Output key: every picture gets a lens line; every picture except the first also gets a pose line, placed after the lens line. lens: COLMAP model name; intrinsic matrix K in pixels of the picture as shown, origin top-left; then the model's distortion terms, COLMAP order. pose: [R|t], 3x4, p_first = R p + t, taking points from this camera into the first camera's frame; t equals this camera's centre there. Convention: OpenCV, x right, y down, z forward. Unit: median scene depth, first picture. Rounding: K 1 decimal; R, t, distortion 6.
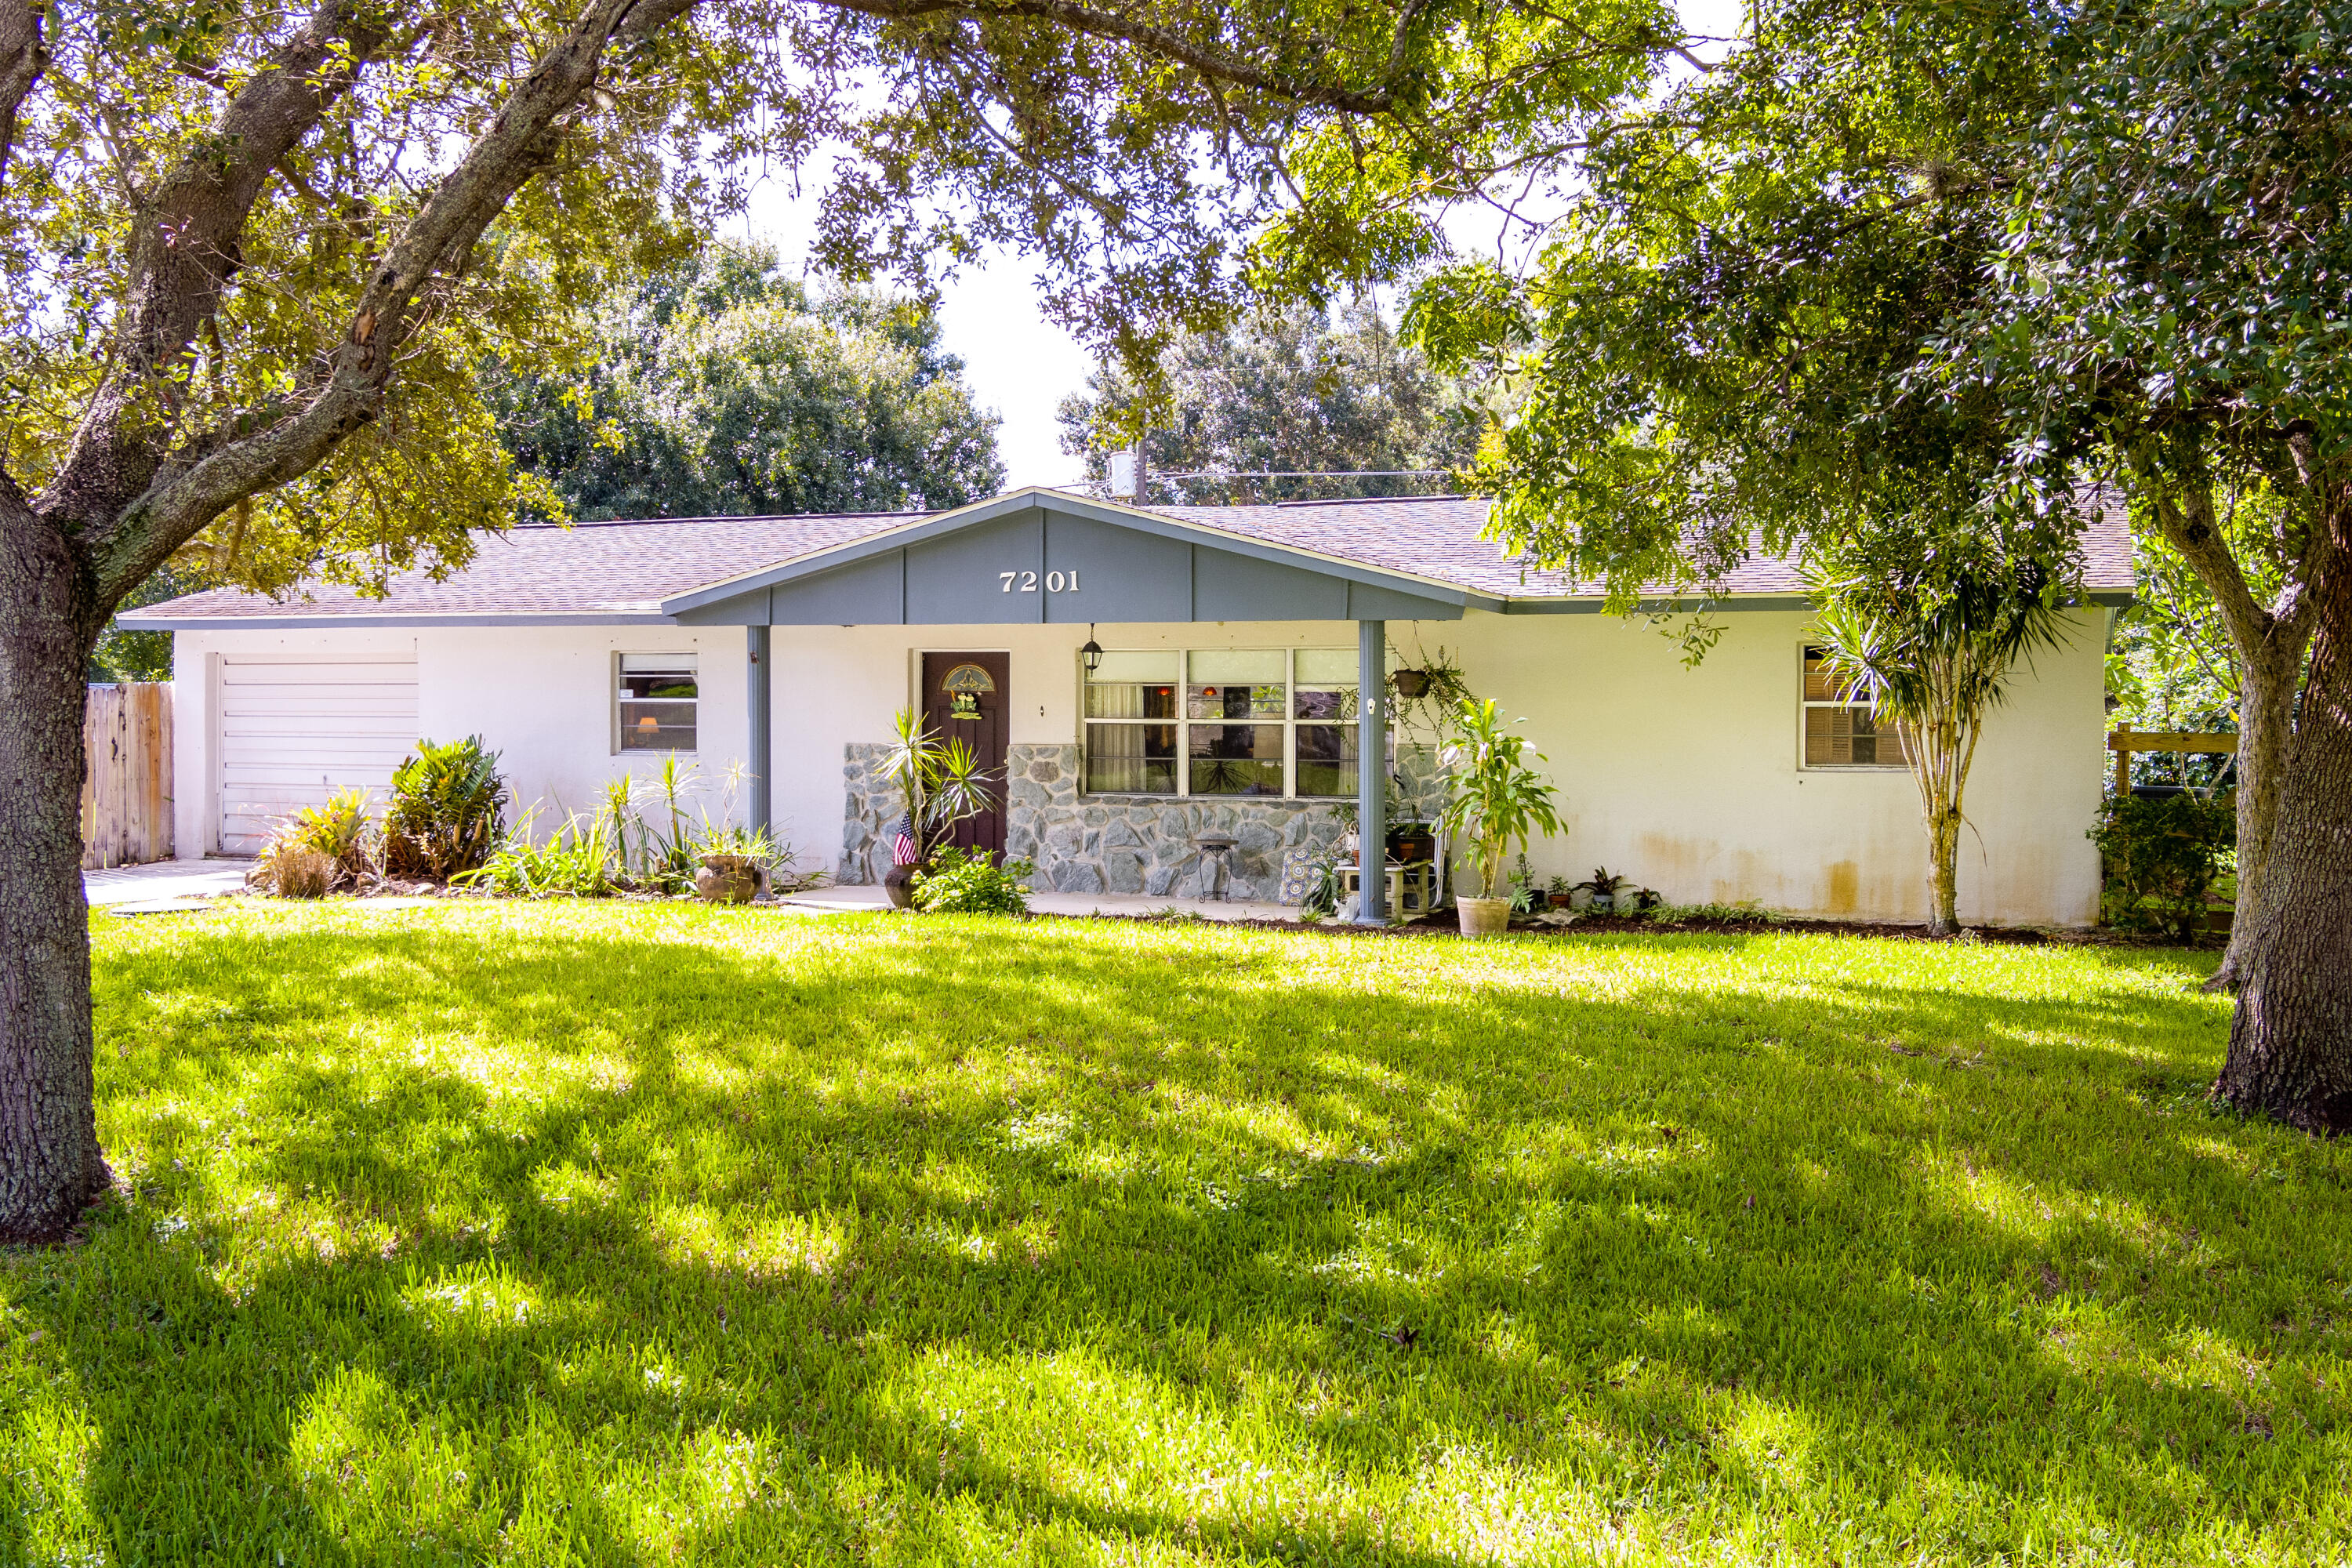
lens RADIAL K [[2356.0, 0, 1073.6], [0, 2356.0, 761.0], [0, 0, 1]] dist [-0.066770, -0.005573]
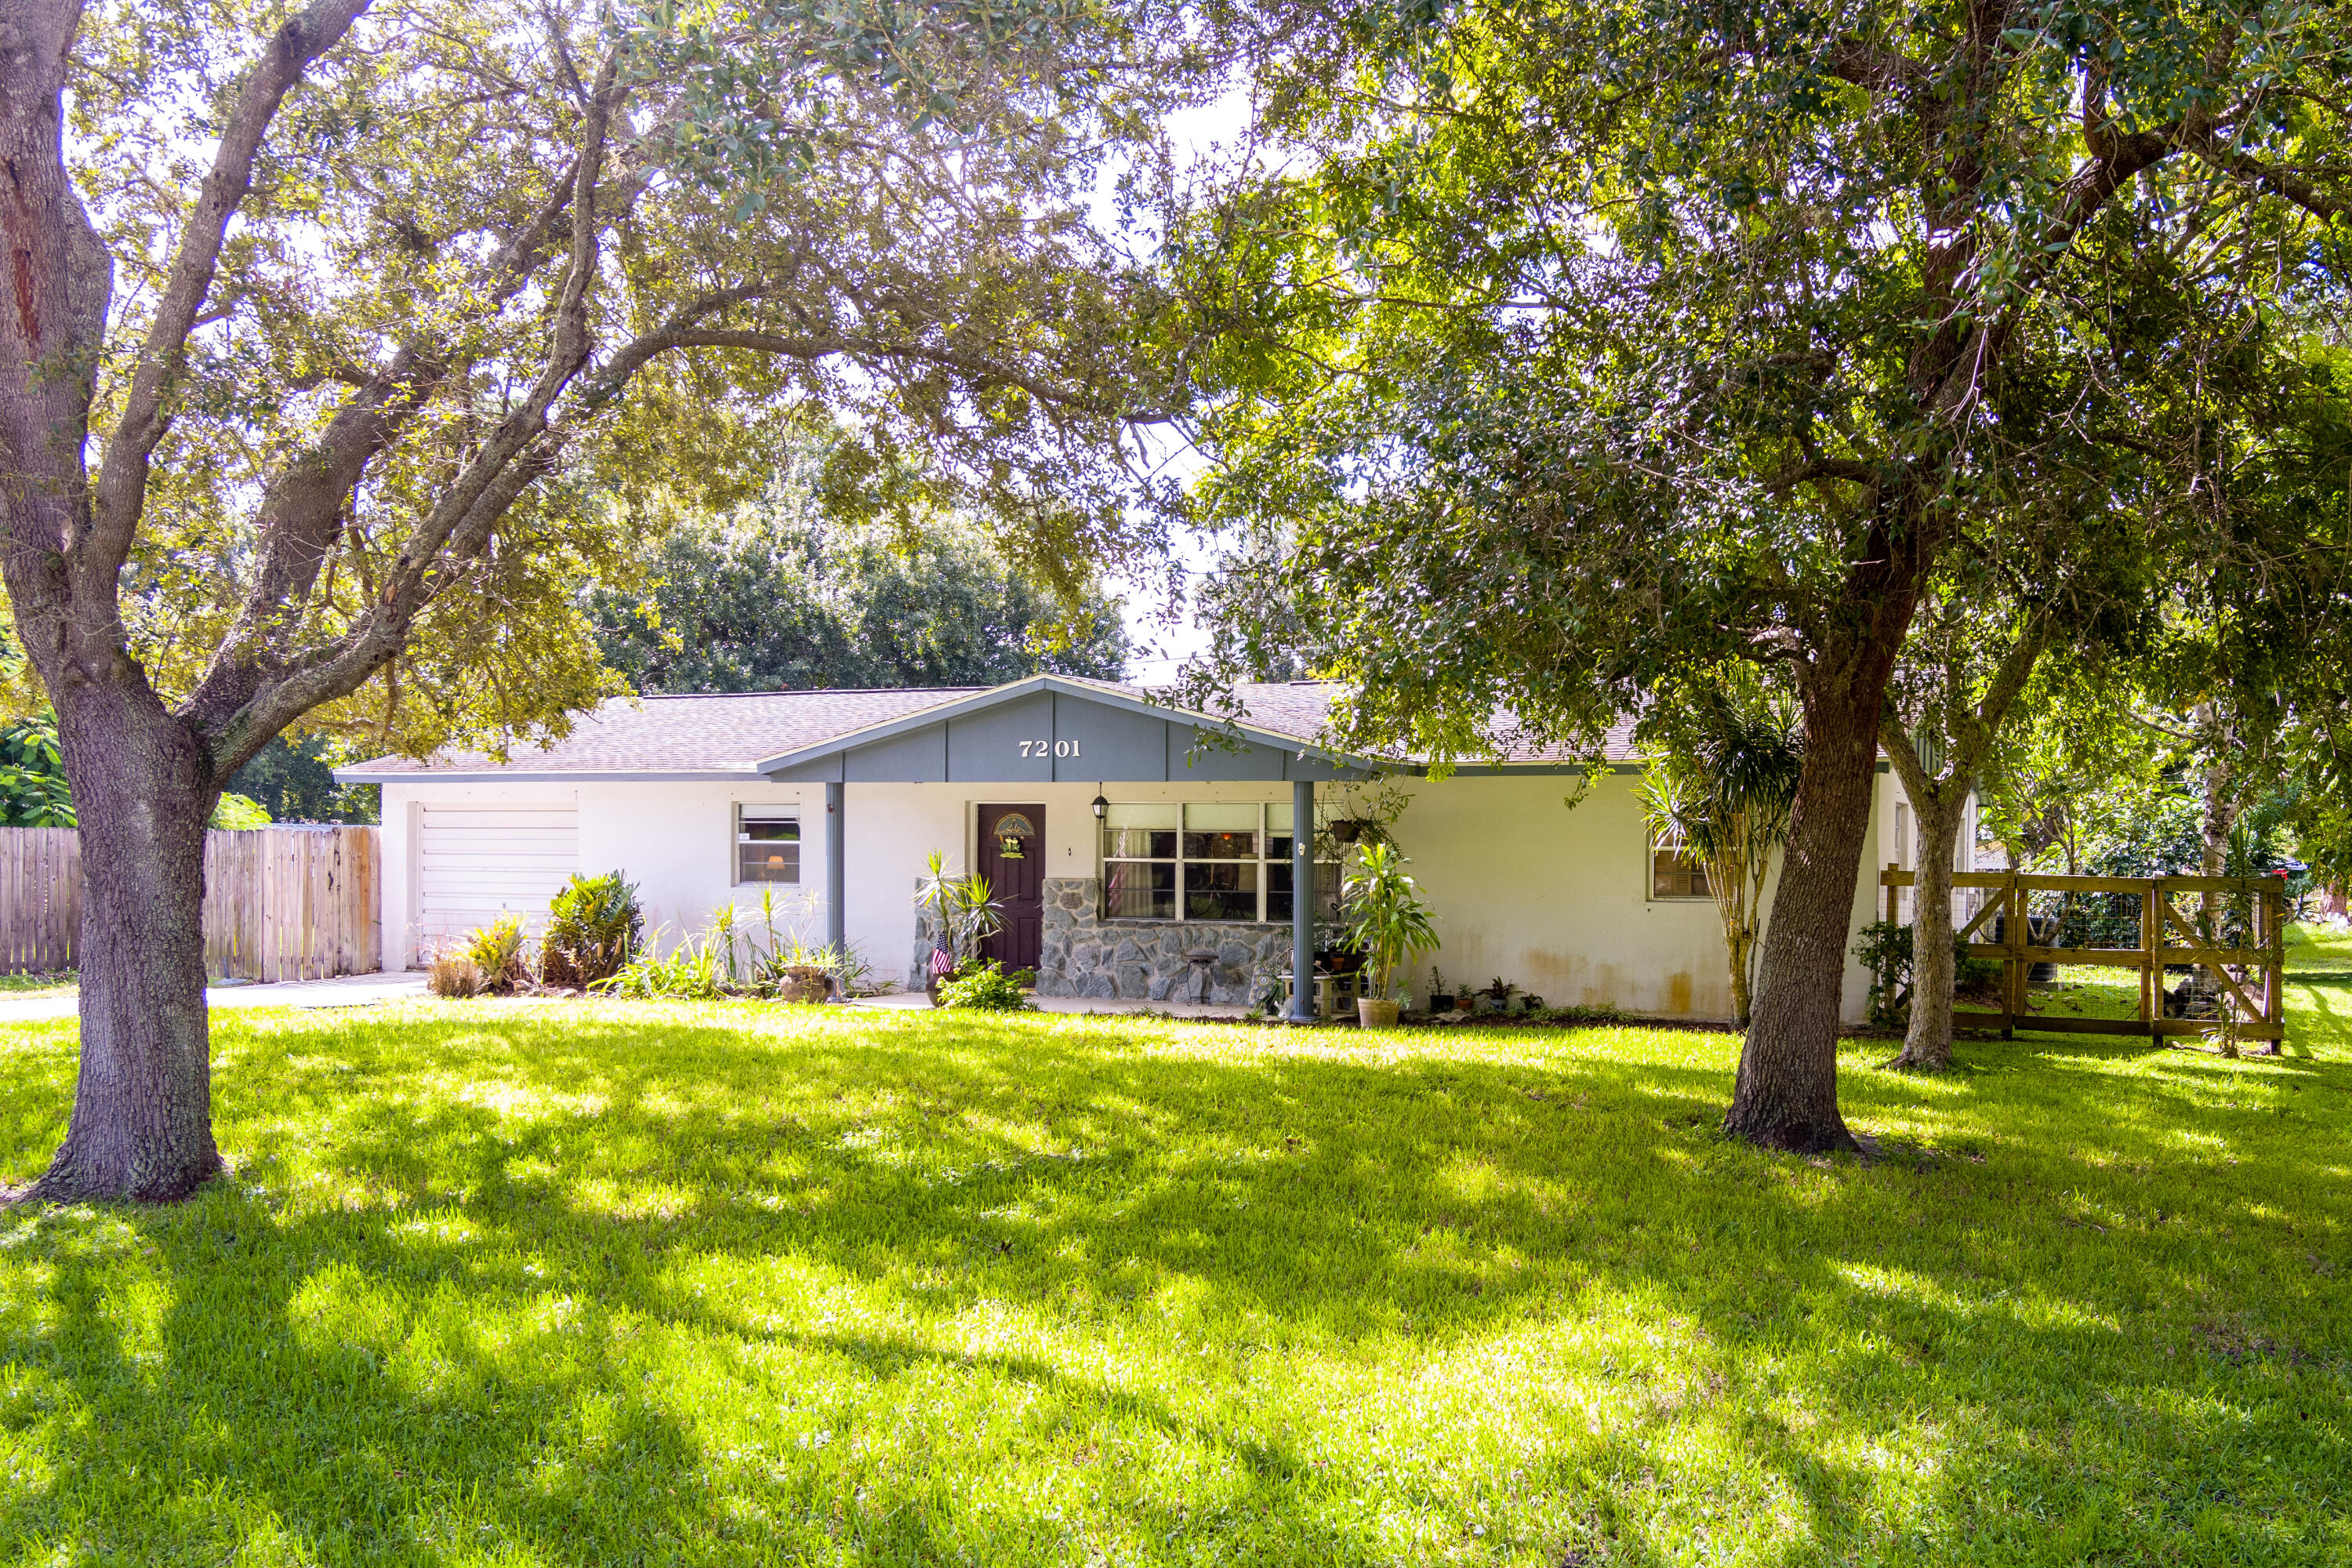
lens RADIAL K [[2161.2, 0, 1328.0], [0, 2161.2, 890.7], [0, 0, 1]] dist [-0.069522, 0.013629]
pose [[0.999795, 0.002944, 0.020025, 0.110768], [-0.002876, 0.999990, -0.003438, 0.003130], [-0.020035, 0.003379, 0.999794, -0.154356]]
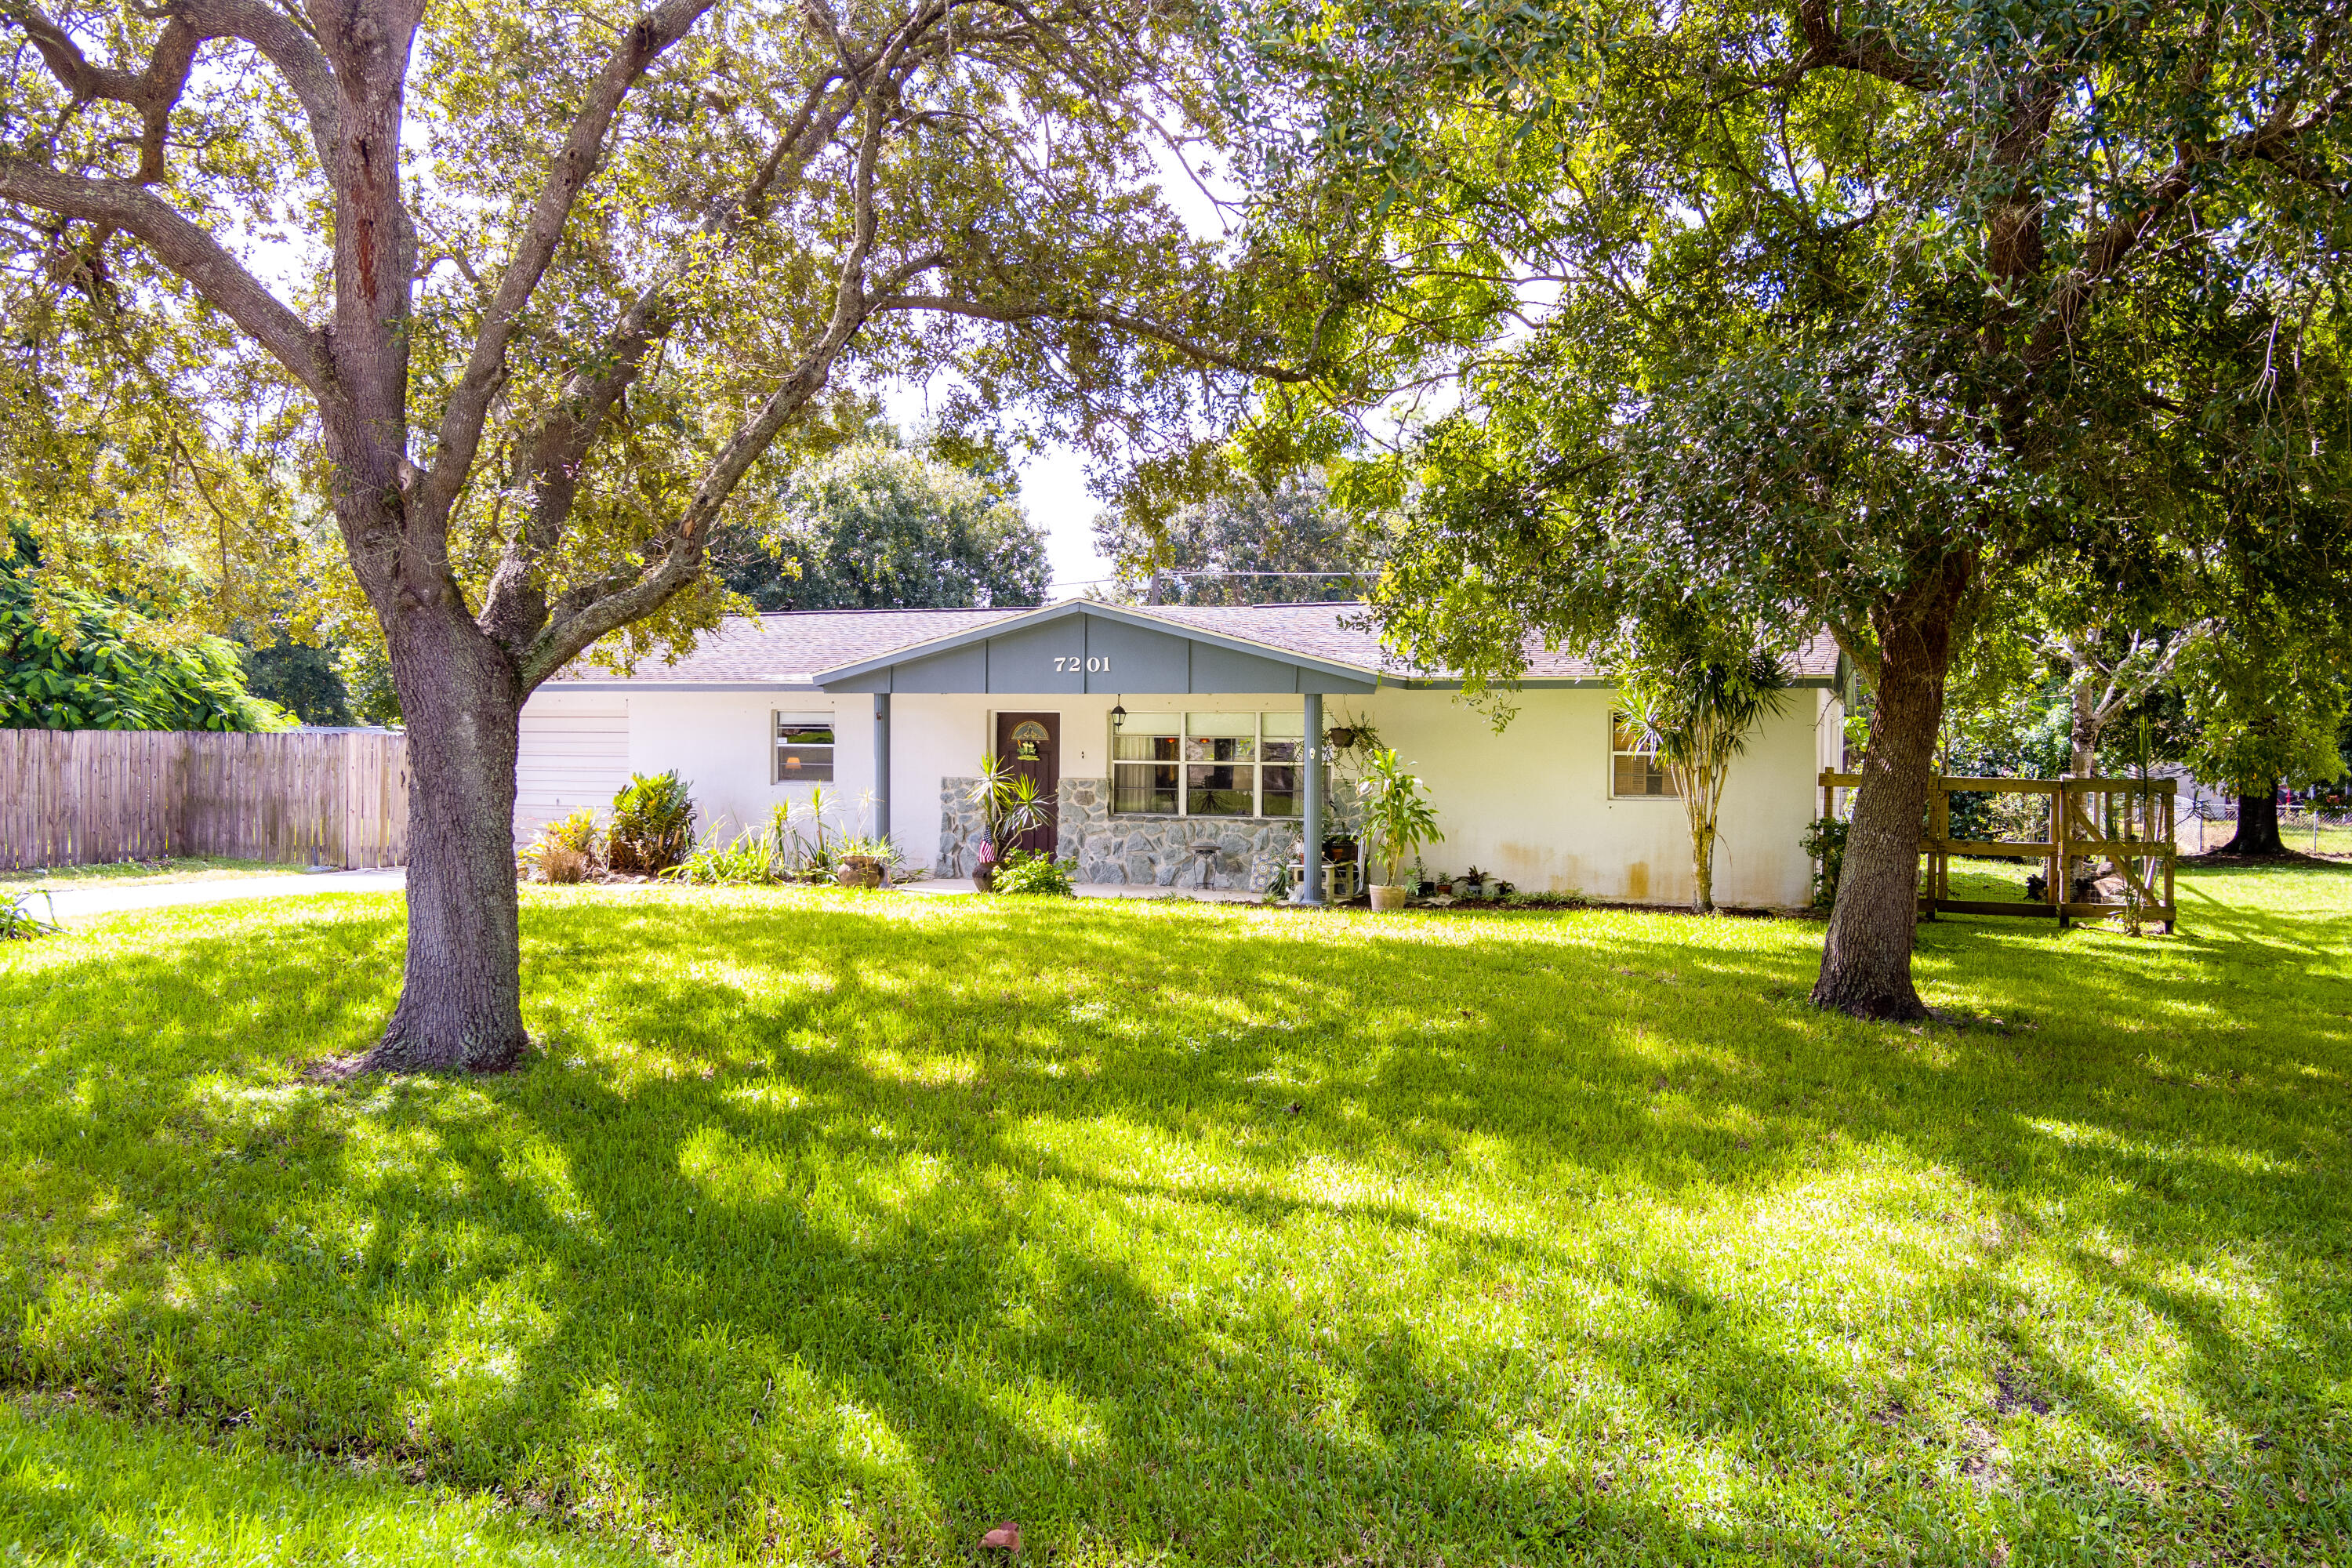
lens RADIAL K [[1904.8, 0, 1172.6], [0, 1904.8, 784.7], [0, 0, 1]] dist [-0.076294, 0.035246]
pose [[0.999275, 0.004448, 0.037816, -0.002960], [-0.004304, 0.999983, -0.003883, 0.000885], [-0.037833, 0.003718, 0.999277, -0.153284]]
